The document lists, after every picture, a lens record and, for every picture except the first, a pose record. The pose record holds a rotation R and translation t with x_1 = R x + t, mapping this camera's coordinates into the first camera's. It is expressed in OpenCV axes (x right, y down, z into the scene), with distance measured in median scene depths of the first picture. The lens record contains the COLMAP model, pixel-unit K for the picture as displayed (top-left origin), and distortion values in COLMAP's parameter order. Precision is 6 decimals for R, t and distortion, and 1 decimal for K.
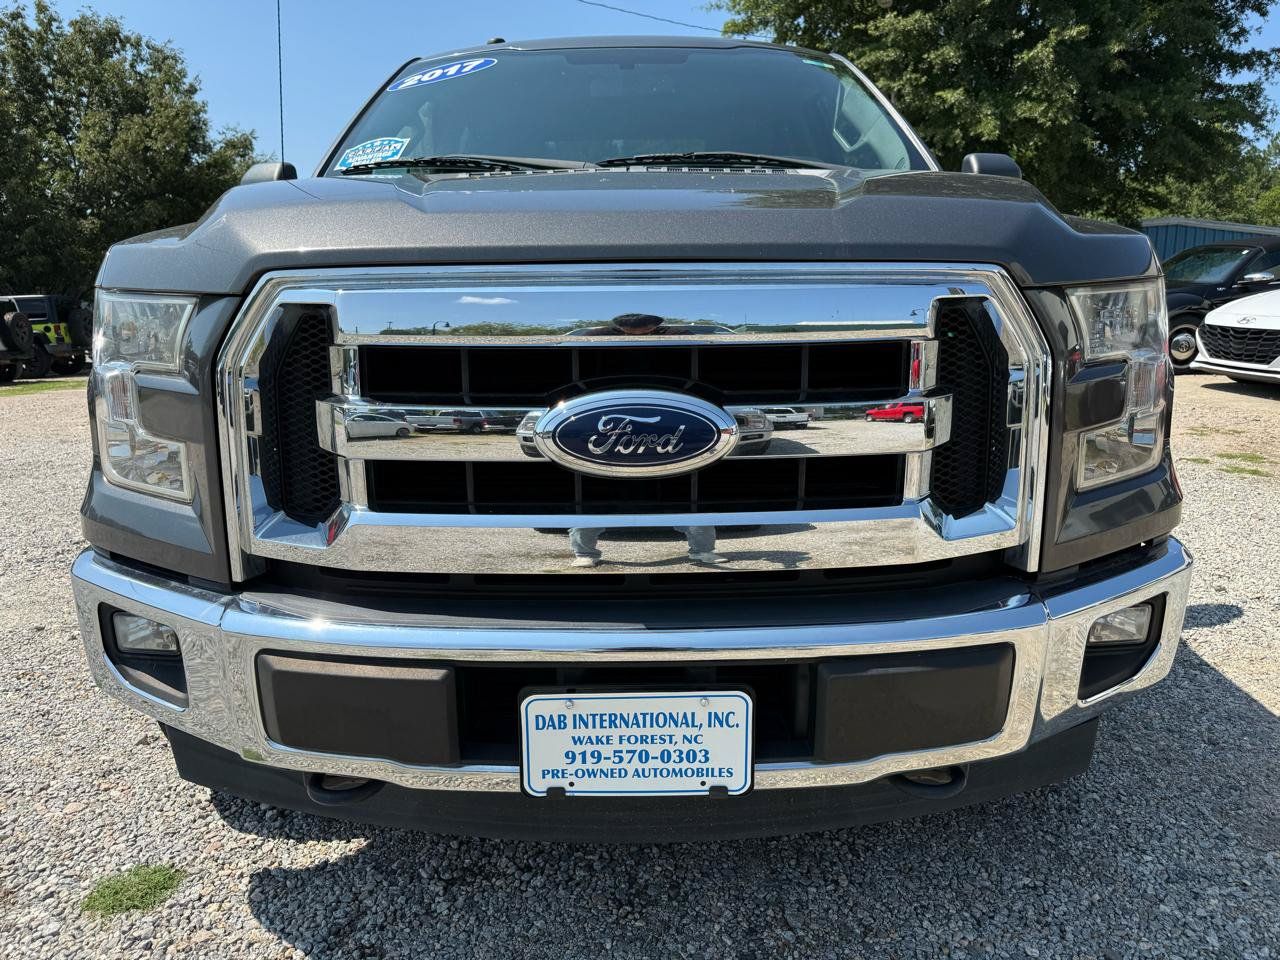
lens RADIAL K [[910.3, 0, 639.7], [0, 910.3, 487.1], [0, 0, 1]] dist [0.024068, -0.027302]
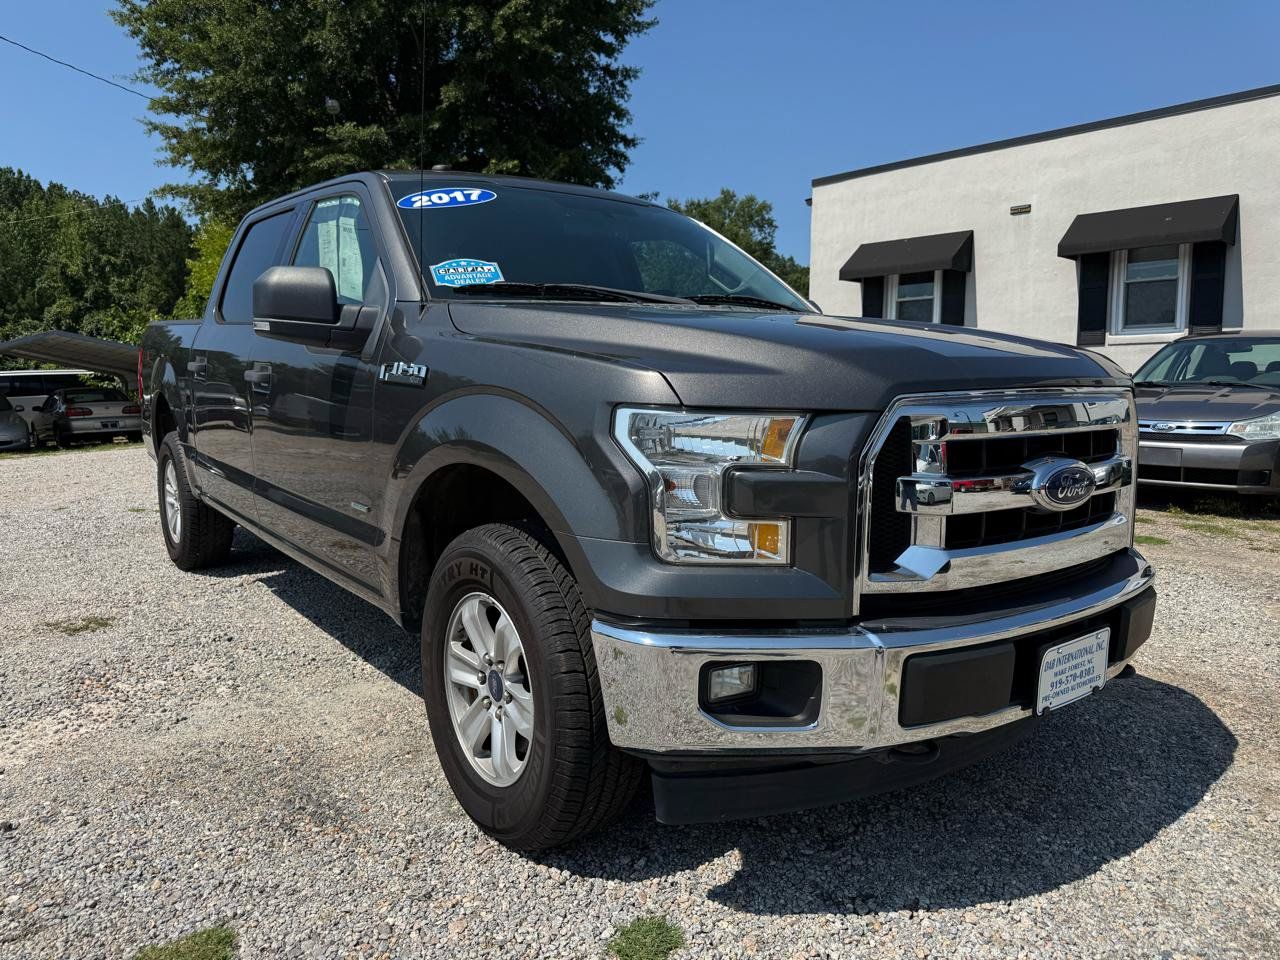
lens RADIAL K [[910.3, 0, 639.7], [0, 910.3, 487.1], [0, 0, 1]] dist [0.024068, -0.027302]
pose [[0.806603, -0.074392, 0.586394, -1.147564], [0.128602, 0.990371, -0.051256, -0.047313], [-0.576934, 0.116755, 0.808403, 0.044576]]
